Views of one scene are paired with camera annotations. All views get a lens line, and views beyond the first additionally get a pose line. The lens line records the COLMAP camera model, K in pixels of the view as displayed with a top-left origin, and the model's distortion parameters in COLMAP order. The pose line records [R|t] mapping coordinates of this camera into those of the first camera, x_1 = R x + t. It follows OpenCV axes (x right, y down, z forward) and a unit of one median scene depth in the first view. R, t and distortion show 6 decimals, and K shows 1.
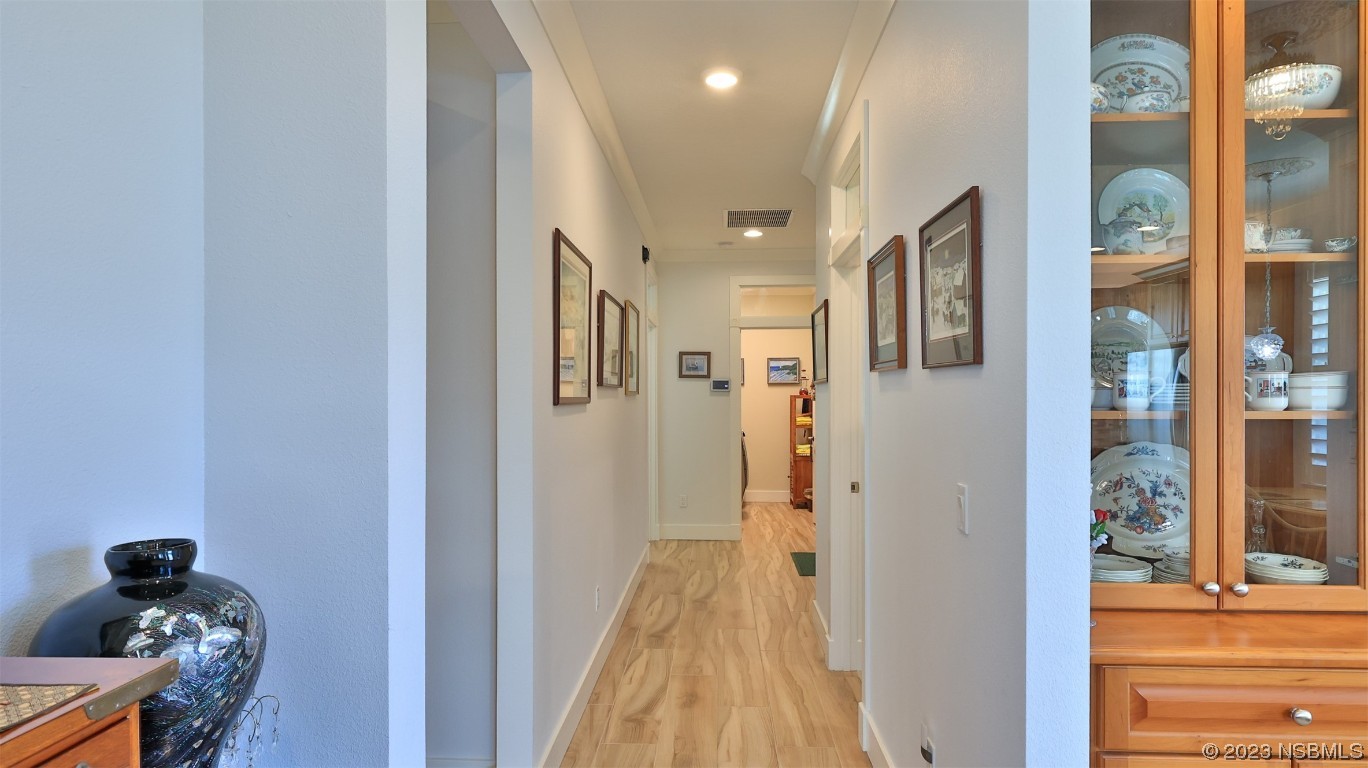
lens RADIAL K [[781.5, 0, 684.6], [0, 781.5, 389.4], [0, 0, 1]] dist [0.000674, -0.000212]
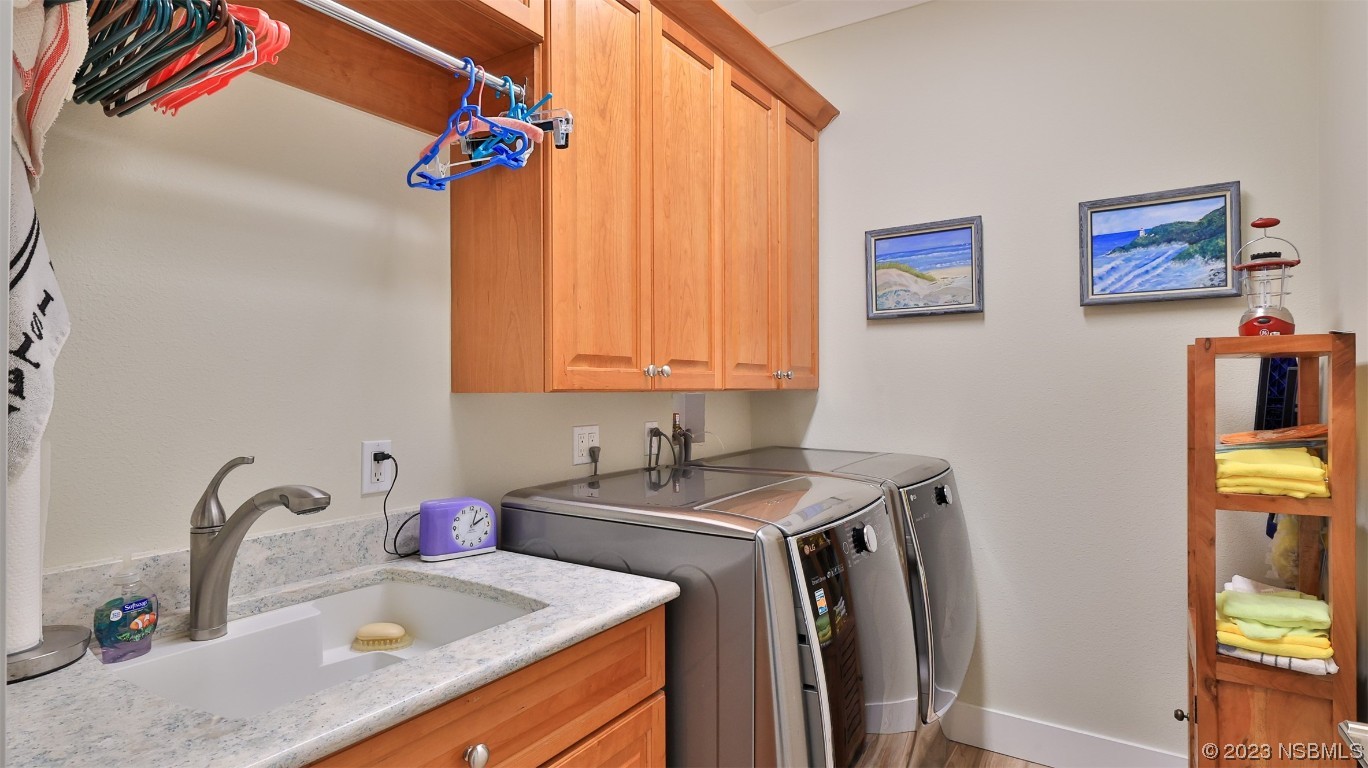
lens RADIAL K [[698.2, 0, 681.5], [0, 698.2, 382.7], [0, 0, 1]] dist [-0.003570, -0.000473]
pose [[0.862613, -0.000746, -0.505864, 0.110483], [0.005064, 0.999962, 0.007162, 0.016488], [0.505839, -0.008740, 0.862584, 0.750528]]
